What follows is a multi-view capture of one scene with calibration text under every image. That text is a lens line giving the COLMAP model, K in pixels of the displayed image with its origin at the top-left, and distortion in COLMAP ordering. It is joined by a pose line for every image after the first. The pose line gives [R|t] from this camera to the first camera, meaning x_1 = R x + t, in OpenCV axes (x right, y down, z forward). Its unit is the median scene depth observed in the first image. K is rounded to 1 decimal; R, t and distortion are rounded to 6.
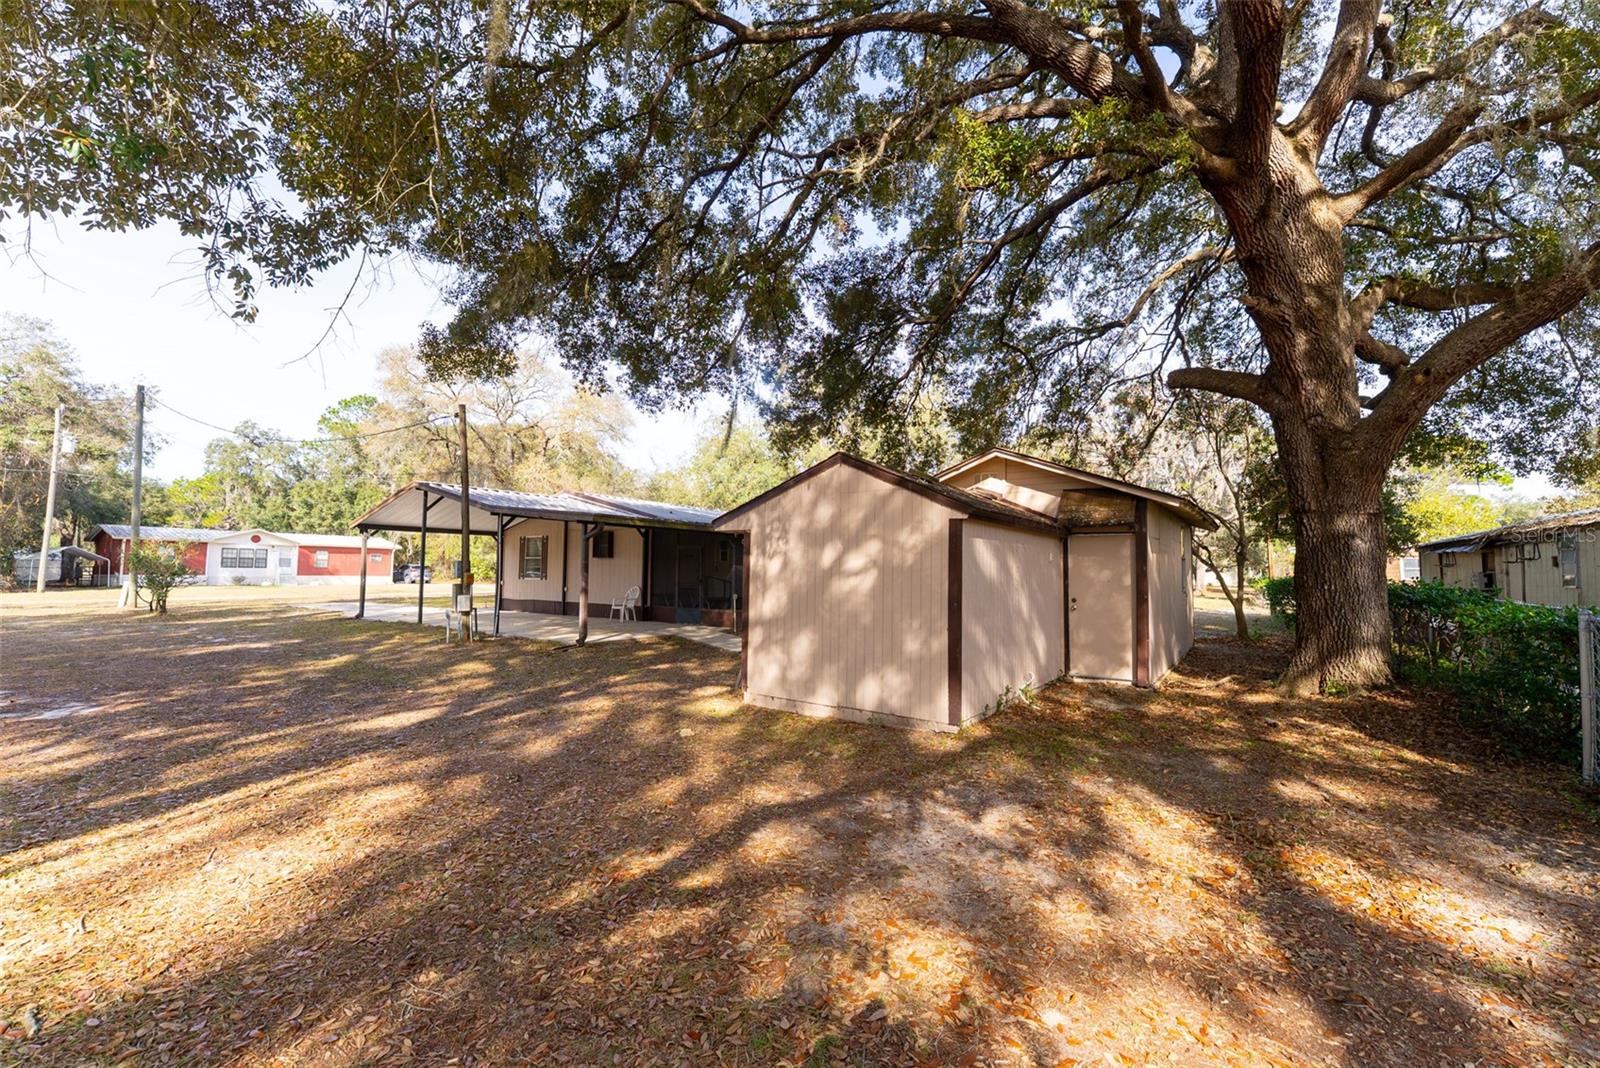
lens RADIAL K [[639.5, 0, 800.4], [0, 639.5, 534.9], [0, 0, 1]] dist [-0.006416, 0.000829]
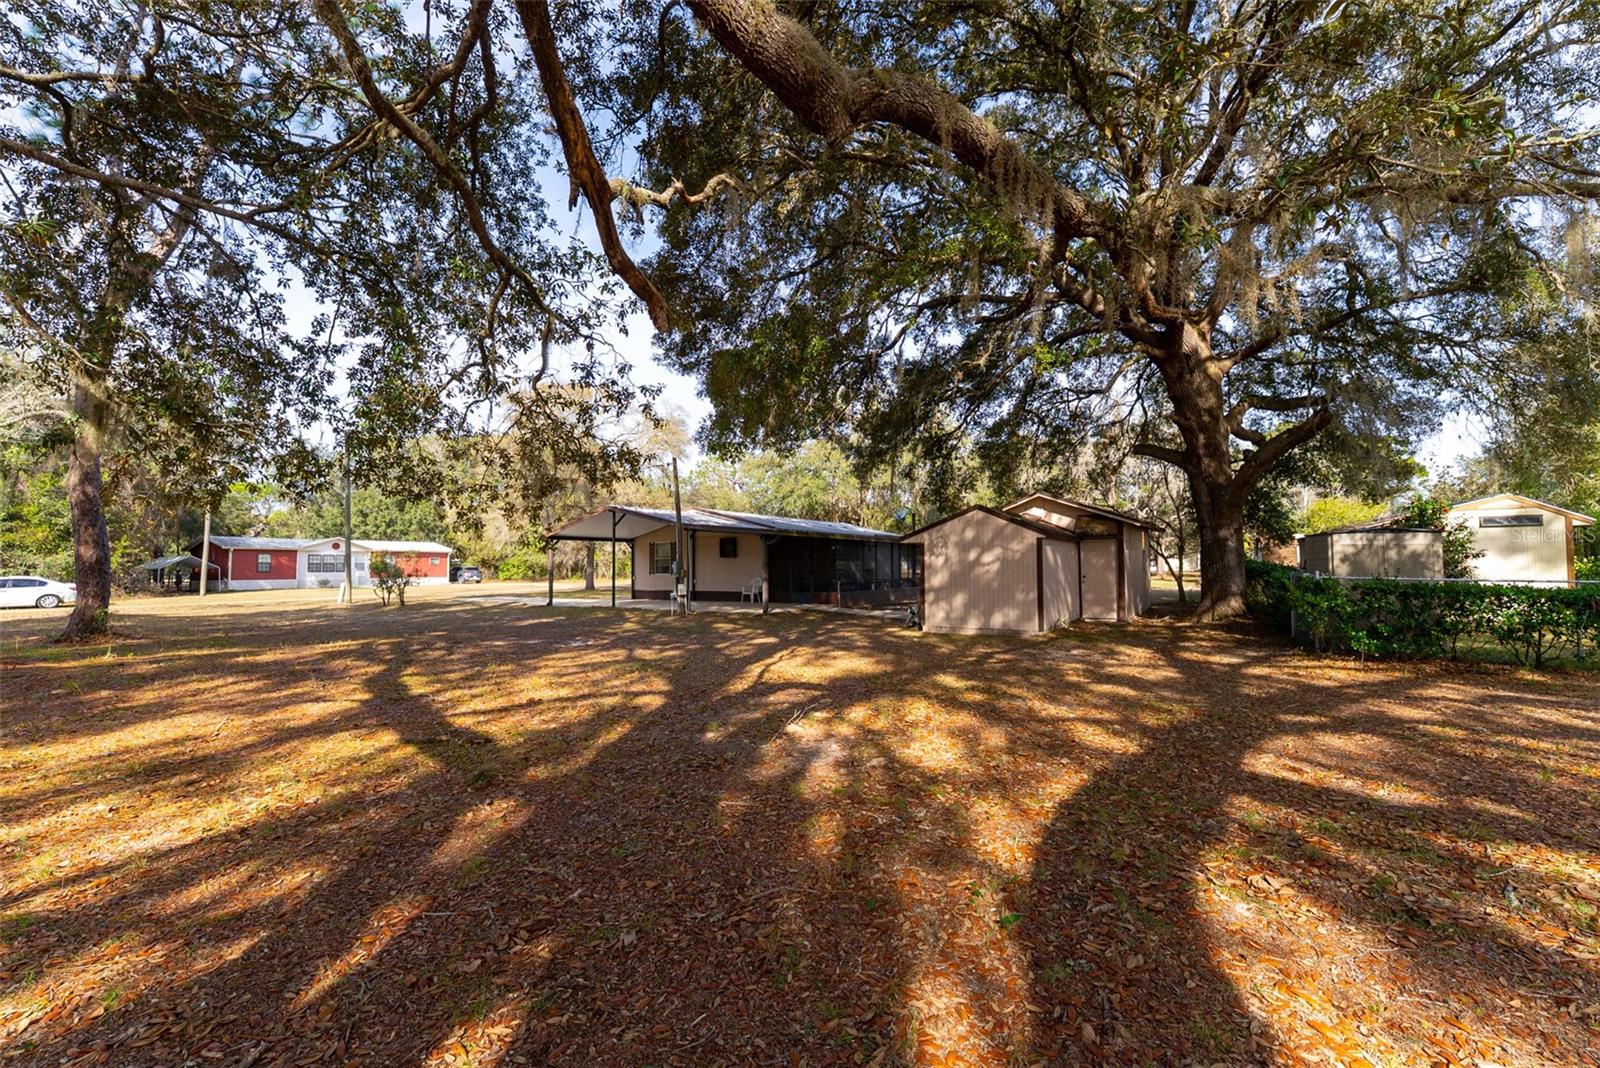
lens RADIAL K [[639.5, 0, 801.2], [0, 639.5, 534.6], [0, 0, 1]] dist [-0.006416, 0.000829]
pose [[0.998807, -0.017570, 0.045564, -0.480008], [0.017206, 0.999817, 0.008361, -0.047965], [-0.045702, -0.007568, 0.998926, -0.814869]]
